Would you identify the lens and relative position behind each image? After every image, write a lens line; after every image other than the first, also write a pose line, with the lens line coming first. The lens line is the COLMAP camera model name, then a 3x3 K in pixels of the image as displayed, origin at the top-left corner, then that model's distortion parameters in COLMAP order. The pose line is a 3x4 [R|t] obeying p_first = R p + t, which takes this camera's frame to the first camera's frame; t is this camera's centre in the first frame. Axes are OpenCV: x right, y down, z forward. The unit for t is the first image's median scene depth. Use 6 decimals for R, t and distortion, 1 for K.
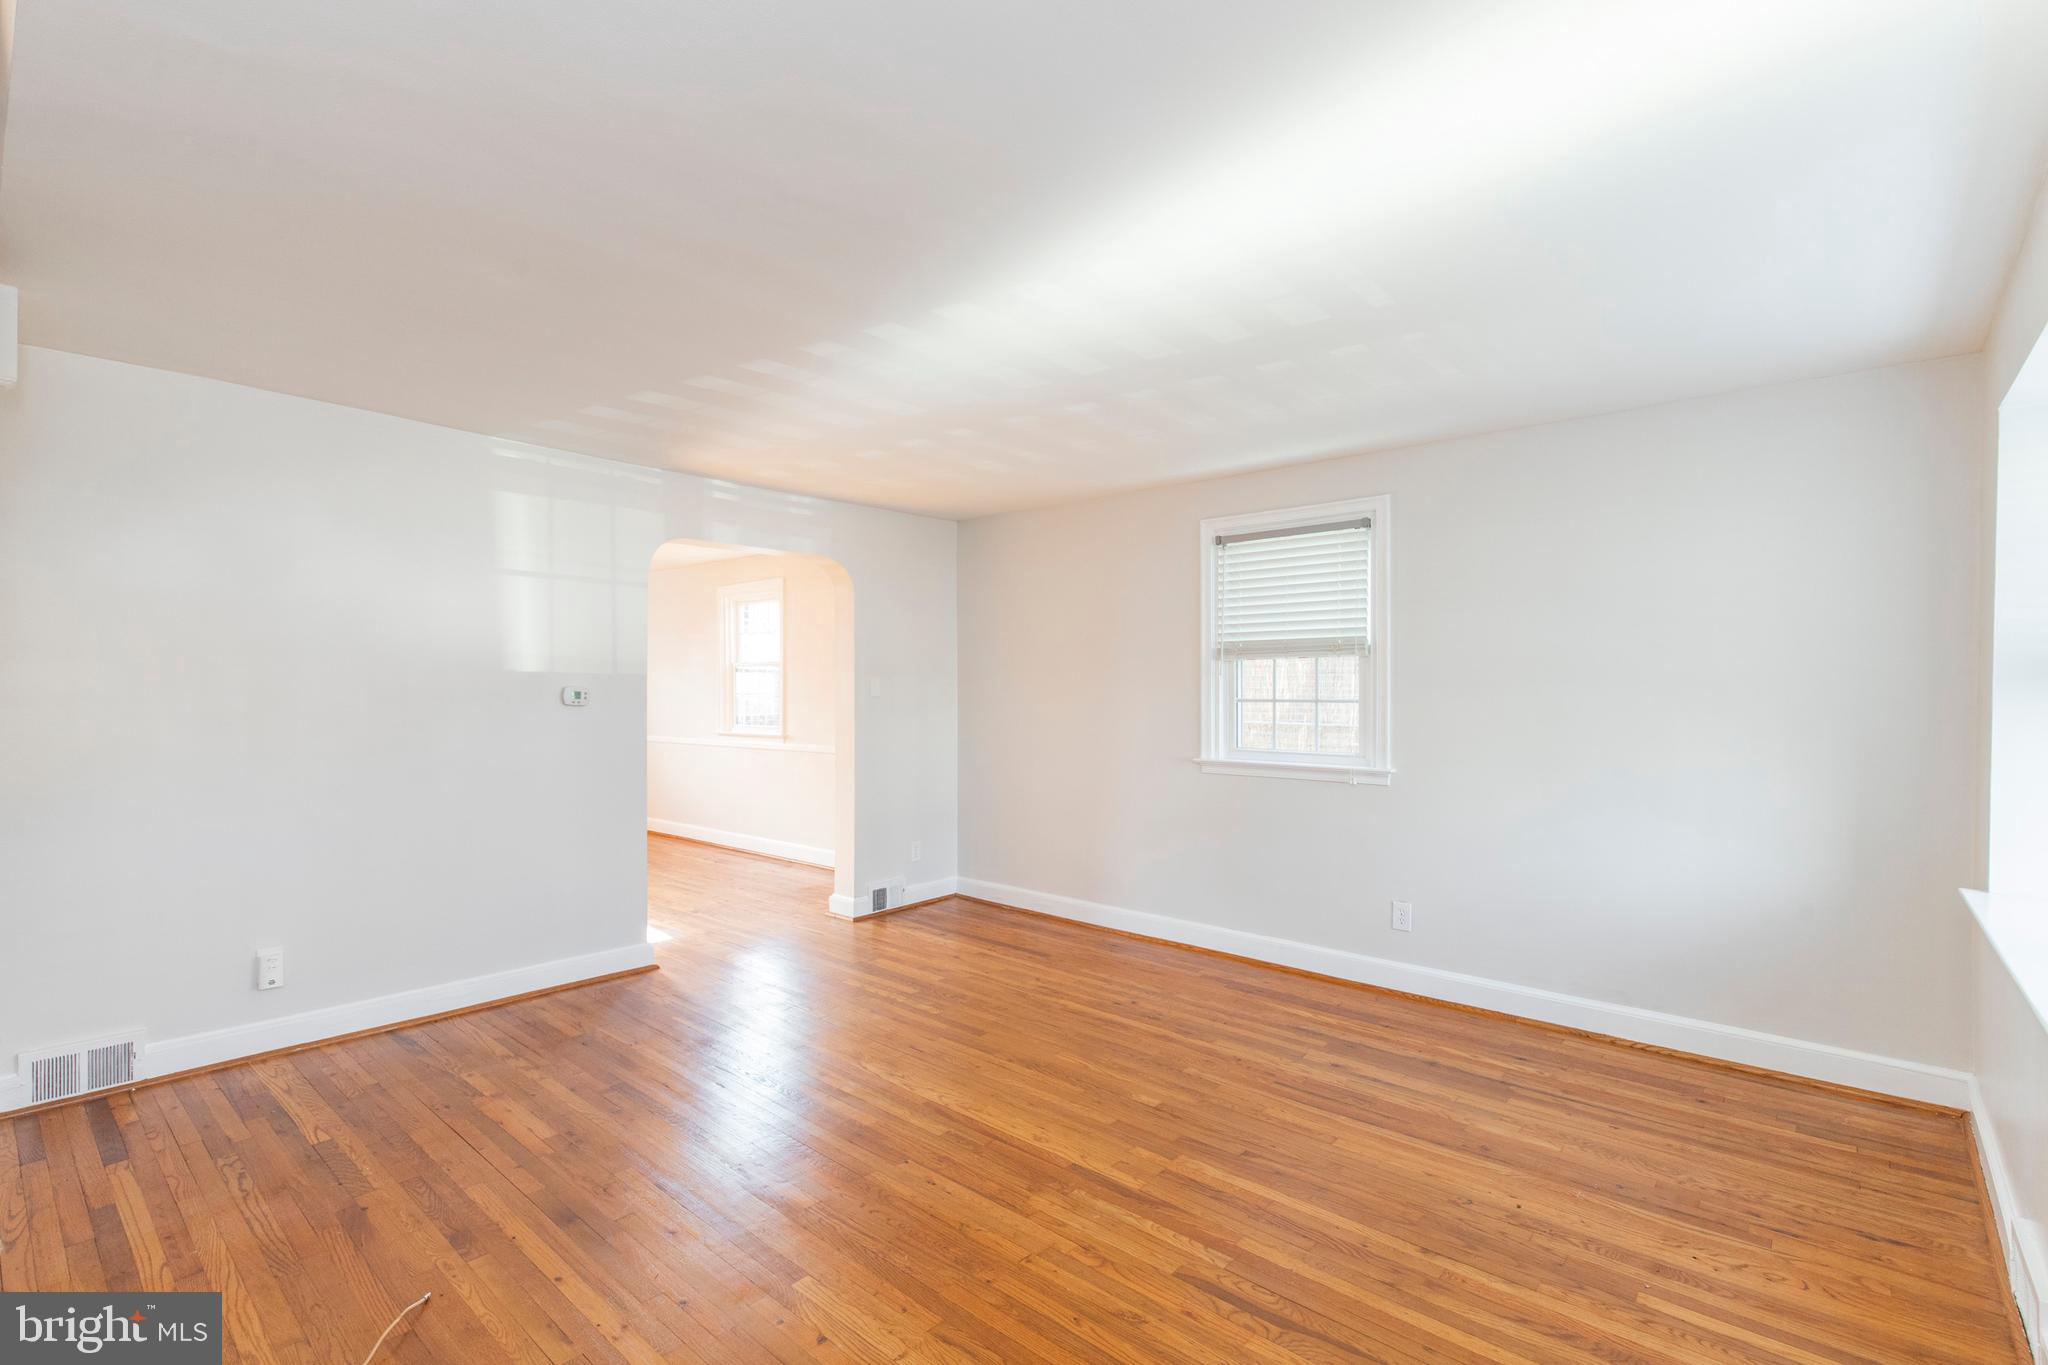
lens RADIAL K [[935.1, 0, 1024.7], [0, 935.1, 743.8], [0, 0, 1]] dist [0.013676, -0.000366]
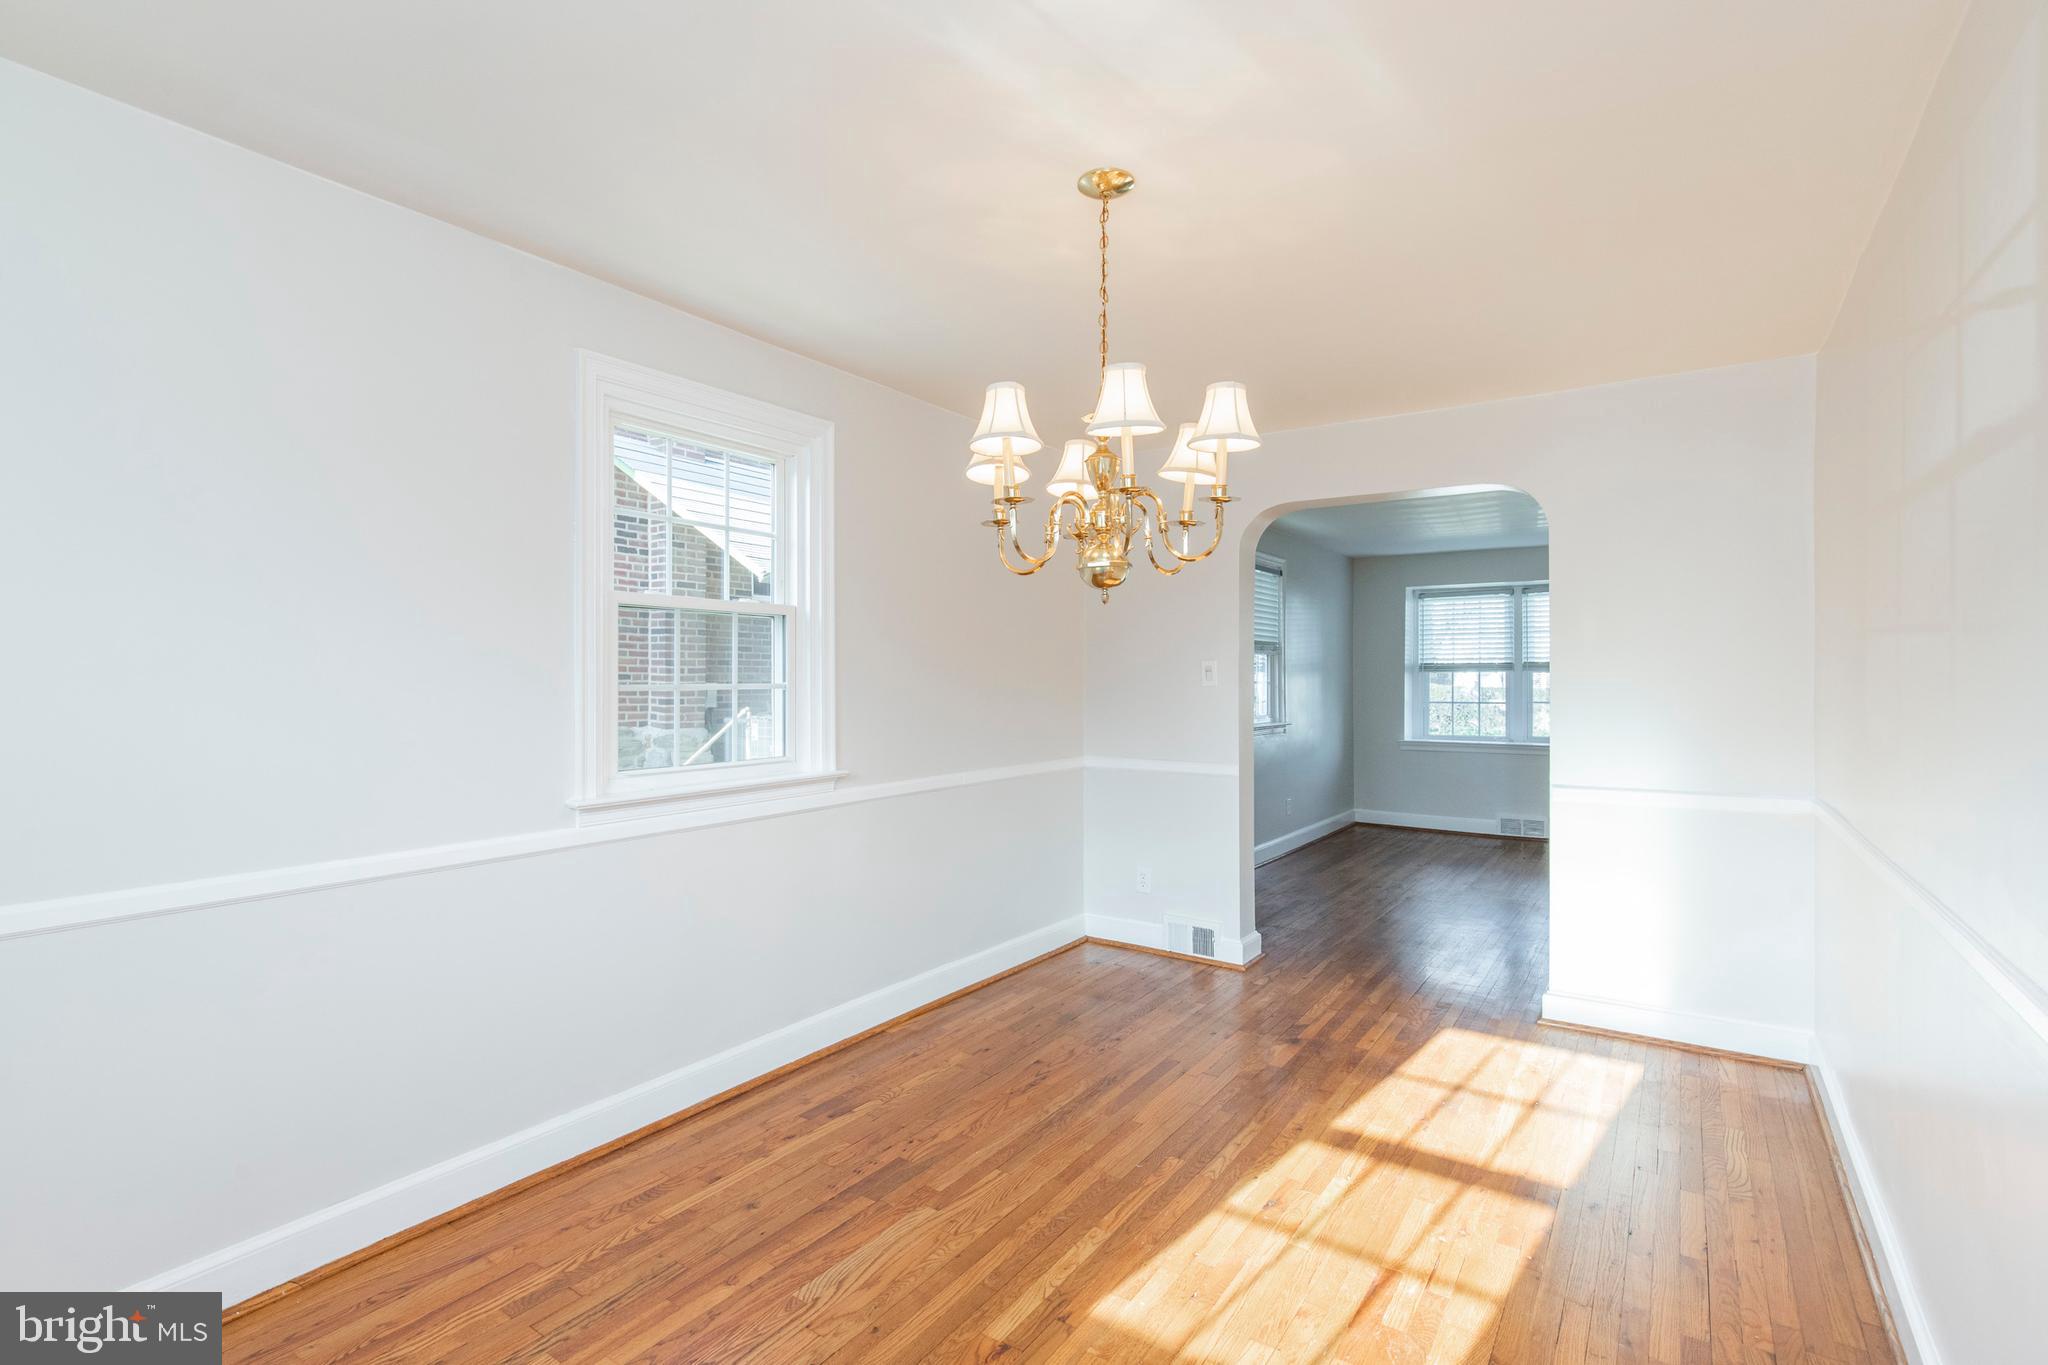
lens RADIAL K [[973.4, 0, 1024.0], [0, 973.4, 682.5], [0, 0, 1]] dist [0.002338, 0.000264]
pose [[-0.119096, -0.004100, 0.992874, -1.583322], [0.064063, 0.997876, 0.011805, -0.112653], [-0.990814, 0.065012, -0.118581, 2.038819]]
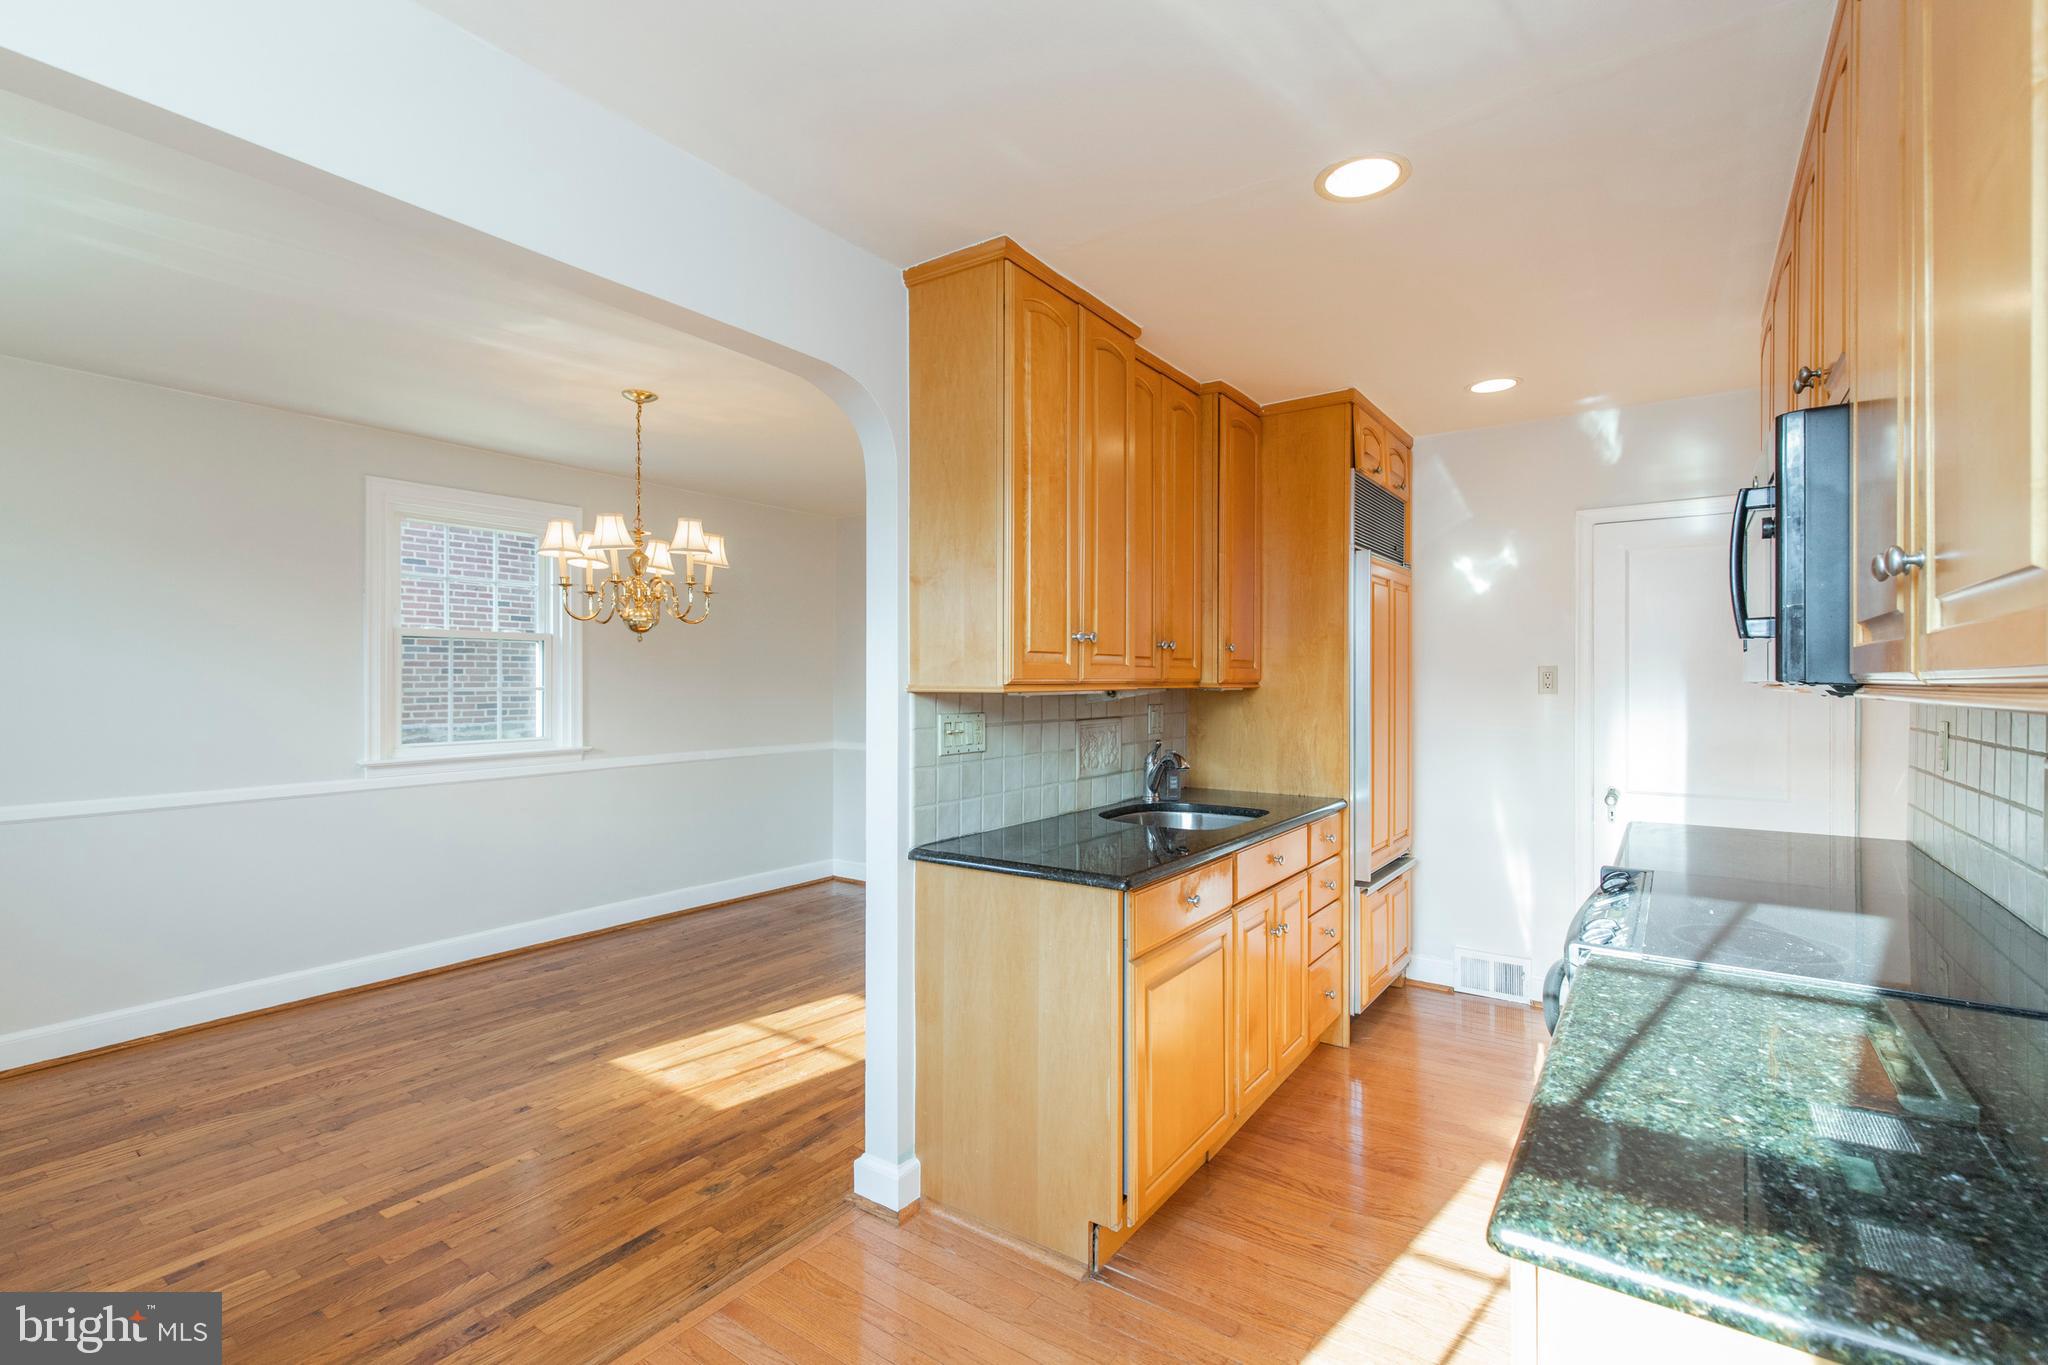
lens RADIAL K [[922.4, 0, 1023.6], [0, 922.4, 680.9], [0, 0, 1]] dist [0.006834, -0.000661]
pose [[-0.104232, -0.001689, 0.994552, -2.014312], [0.062226, 0.998028, 0.008216, -0.092025], [-0.992604, 0.062744, -0.103921, 1.601665]]
